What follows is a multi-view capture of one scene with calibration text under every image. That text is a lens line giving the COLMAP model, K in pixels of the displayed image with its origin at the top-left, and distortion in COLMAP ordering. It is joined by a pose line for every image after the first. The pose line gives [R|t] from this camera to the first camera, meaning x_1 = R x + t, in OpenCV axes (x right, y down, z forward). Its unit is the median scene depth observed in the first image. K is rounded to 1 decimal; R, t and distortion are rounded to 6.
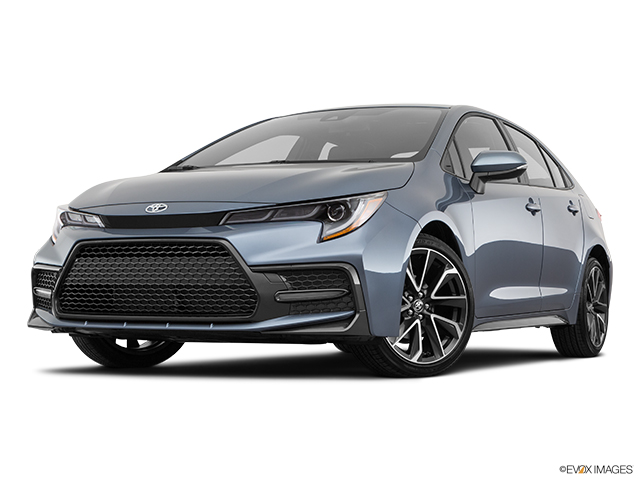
lens RADIAL K [[1054.8, 0, 321.7], [0, 1054.8, 239.1], [0, 0, 1]] dist [-0.048167, 0.000000]
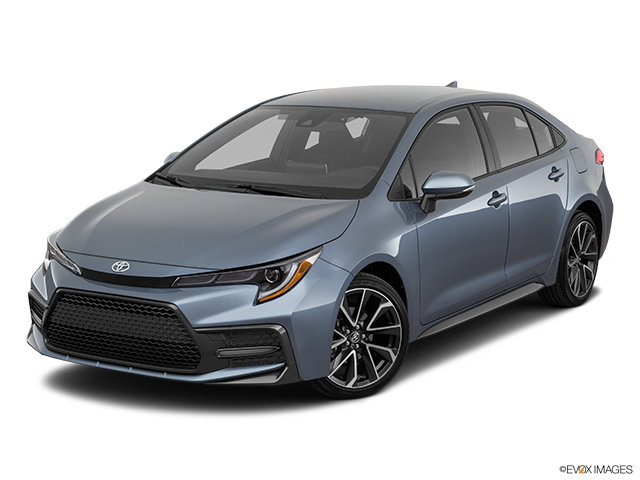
lens RADIAL K [[1084.0, 0, 314.9], [0, 1084.0, 237.8], [0, 0, 1]] dist [0.019419, 0.000000]
pose [[0.995743, 0.005941, -0.091981, 0.155547], [0.010761, 0.983603, 0.180024, -0.255021], [0.091542, -0.180247, 0.979352, -0.138140]]
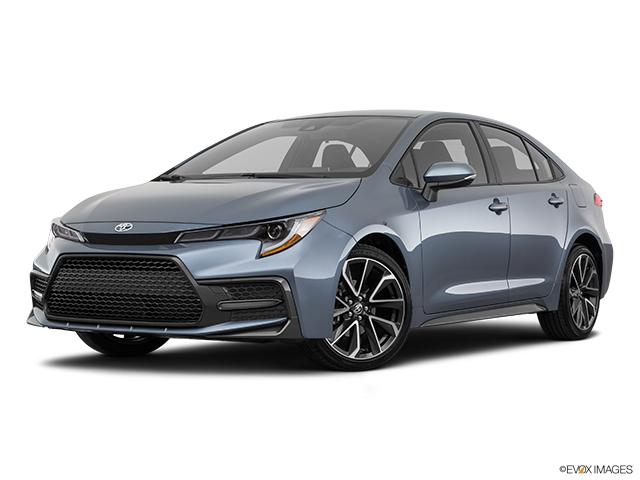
lens RADIAL K [[1084.0, 0, 323.1], [0, 1084.0, 246.7], [0, 0, 1]] dist [0.019419, 0.000000]
pose [[0.996379, -0.001212, -0.085016, 0.153719], [0.005669, 0.998621, 0.052196, -0.064491], [0.084836, -0.052489, 0.995011, -0.165218]]
